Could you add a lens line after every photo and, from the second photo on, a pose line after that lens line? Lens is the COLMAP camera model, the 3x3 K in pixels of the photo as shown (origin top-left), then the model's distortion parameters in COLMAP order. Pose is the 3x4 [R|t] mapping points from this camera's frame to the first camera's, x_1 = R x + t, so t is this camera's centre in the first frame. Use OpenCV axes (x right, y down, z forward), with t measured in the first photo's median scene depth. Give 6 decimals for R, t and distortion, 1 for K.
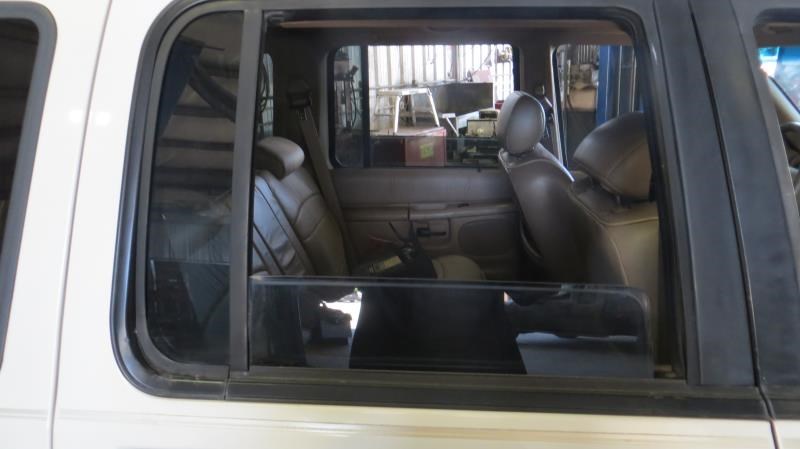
lens RADIAL K [[592.6, 0, 400.0], [0, 592.6, 224.5], [0, 0, 1]] dist [-0.008792, -0.006514]
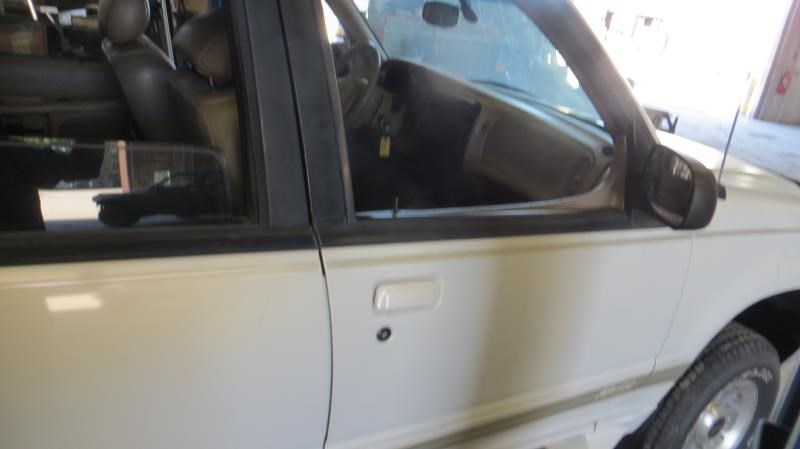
lens RADIAL K [[598.3, 0, 400.0], [0, 598.3, 224.5], [0, 0, 1]] dist [-0.039168, -0.002360]
pose [[0.822988, -0.056883, 0.565204, 0.006513], [-0.017102, 0.992042, 0.124743, 0.027532], [-0.567802, -0.112327, 0.815465, -0.047236]]
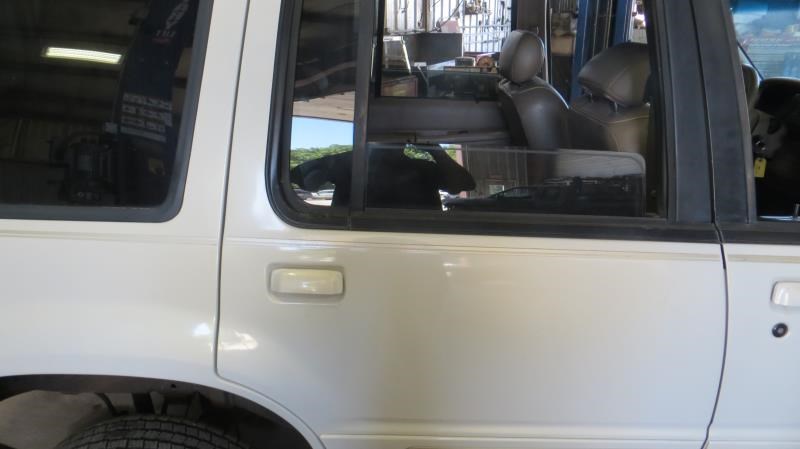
lens RADIAL K [[592.6, 0, 400.0], [0, 592.6, 224.5], [0, 0, 1]] dist [-0.008792, -0.006514]
pose [[0.997068, 0.011372, 0.075667, -0.075483], [-0.017029, 0.997073, 0.074535, 0.047397], [-0.074598, -0.075605, 0.994344, -0.108255]]
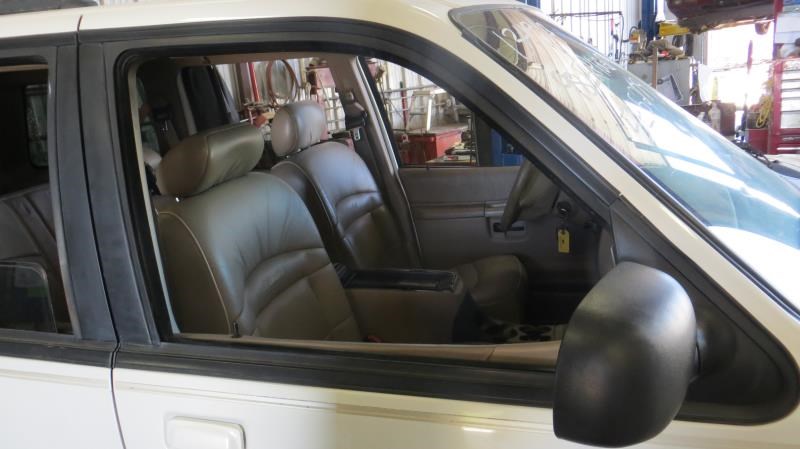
lens RADIAL K [[592.6, 0, 400.0], [0, 592.6, 224.5], [0, 0, 1]] dist [-0.008792, -0.006514]
pose [[0.976894, -0.003549, -0.213693, 0.390765], [0.004990, 0.999968, 0.006205, 0.002279], [0.213664, -0.007128, 0.976881, -0.037095]]
